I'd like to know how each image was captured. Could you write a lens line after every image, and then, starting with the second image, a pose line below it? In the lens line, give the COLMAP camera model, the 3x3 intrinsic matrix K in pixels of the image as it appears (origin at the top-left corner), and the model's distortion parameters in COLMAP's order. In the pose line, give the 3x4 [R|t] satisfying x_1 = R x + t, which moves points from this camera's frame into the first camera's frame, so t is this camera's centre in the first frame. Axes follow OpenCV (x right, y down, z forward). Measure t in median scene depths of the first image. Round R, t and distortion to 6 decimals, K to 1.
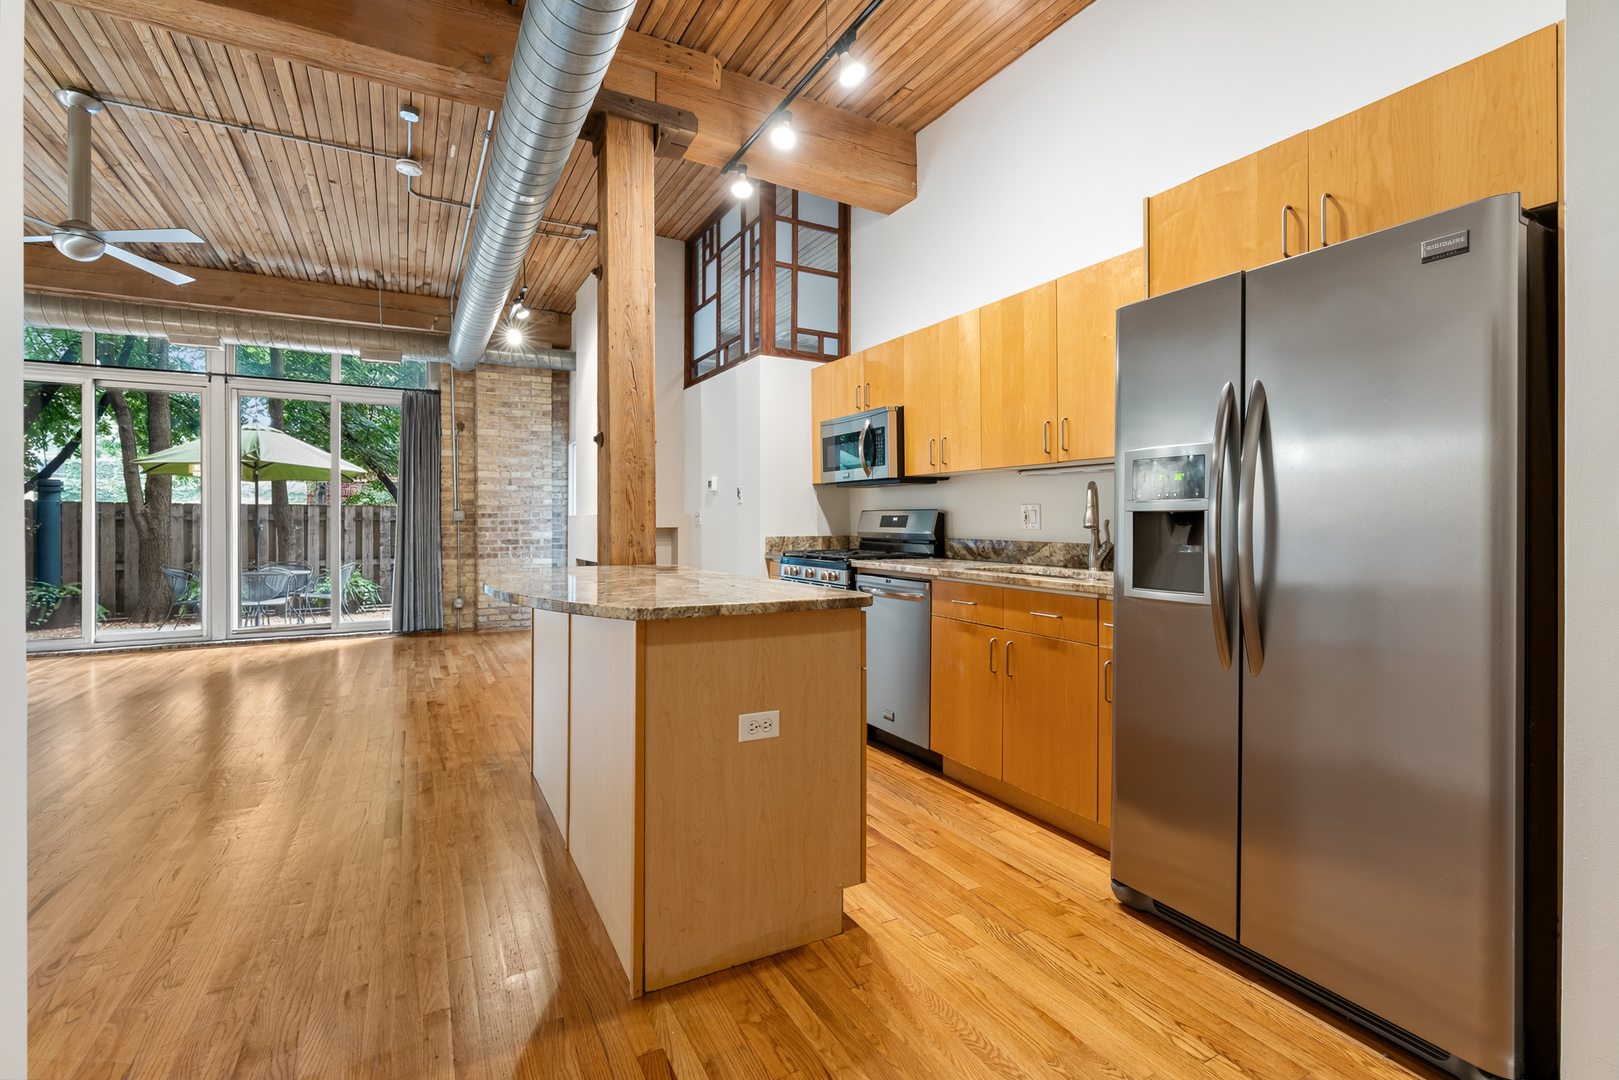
lens RADIAL K [[733.5, 0, 808.6], [0, 733.5, 529.8], [0, 0, 1]] dist [-0.007559, 0.001893]
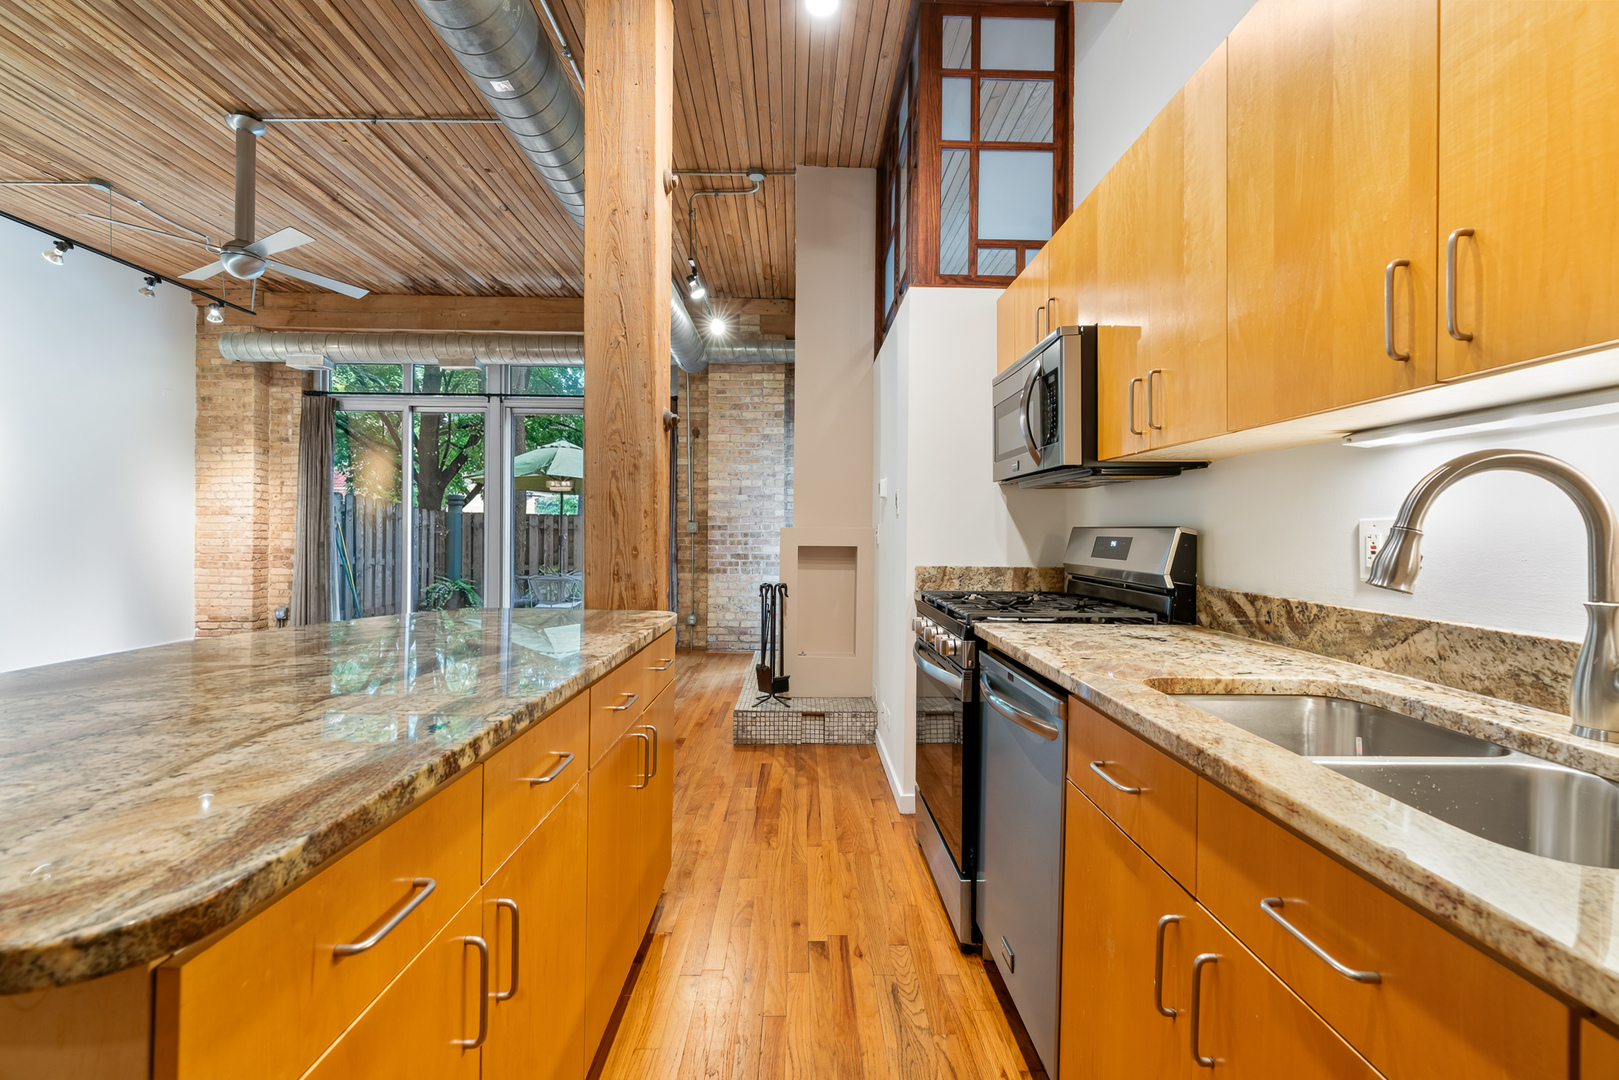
lens RADIAL K [[733.5, 0, 806.7], [0, 733.5, 536.0], [0, 0, 1]] dist [-0.007559, 0.001893]
pose [[0.885194, 0.014368, -0.465000, 0.113435], [-0.017519, 0.999844, -0.002457, -0.010007], [0.464892, 0.010321, 0.885307, 0.274529]]
